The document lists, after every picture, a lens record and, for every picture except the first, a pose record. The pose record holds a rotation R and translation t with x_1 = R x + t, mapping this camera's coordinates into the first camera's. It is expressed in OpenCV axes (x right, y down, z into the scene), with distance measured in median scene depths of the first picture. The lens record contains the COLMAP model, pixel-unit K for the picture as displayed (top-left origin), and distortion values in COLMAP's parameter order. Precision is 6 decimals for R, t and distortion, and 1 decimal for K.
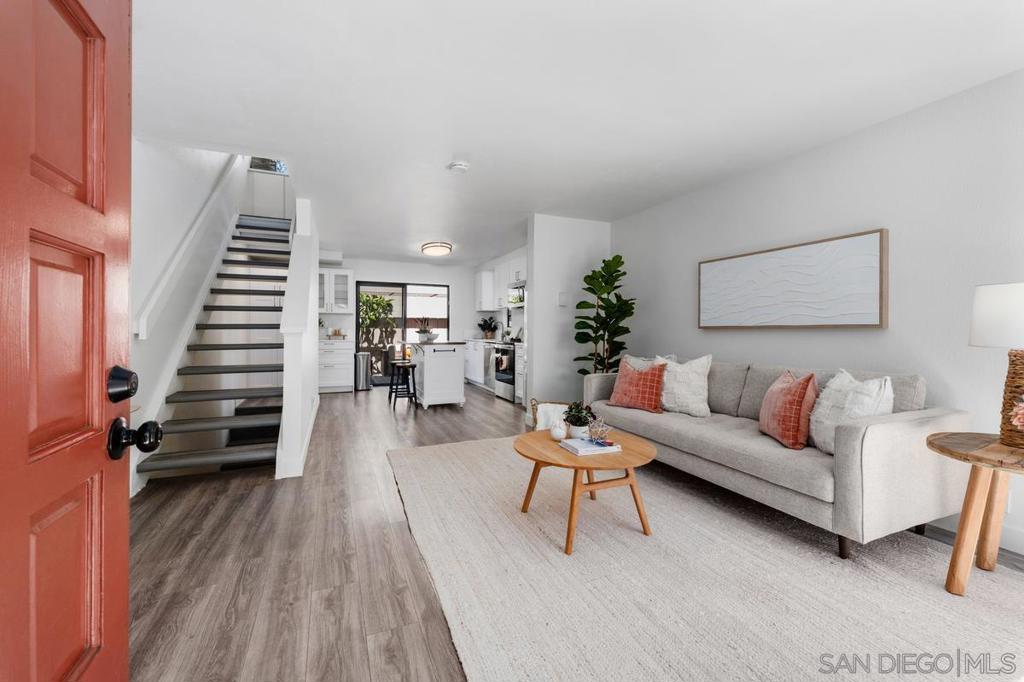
lens RADIAL K [[421.3, 0, 512.2], [0, 421.3, 334.3], [0, 0, 1]] dist [-0.000819, -0.000085]
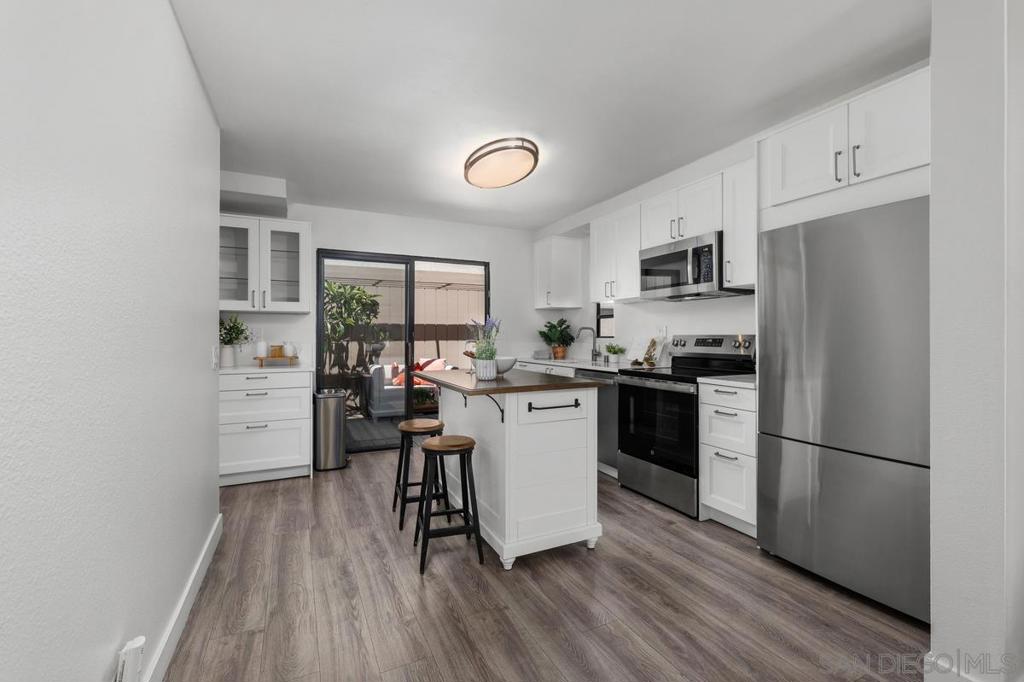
lens RADIAL K [[470.3, 0, 515.4], [0, 470.3, 336.7], [0, 0, 1]] dist [-0.001747, 0.000225]
pose [[0.999287, -0.009188, 0.036619, -0.147083], [0.009631, 0.999882, -0.011948, -0.012055], [-0.036505, 0.012292, 0.999258, 0.409857]]
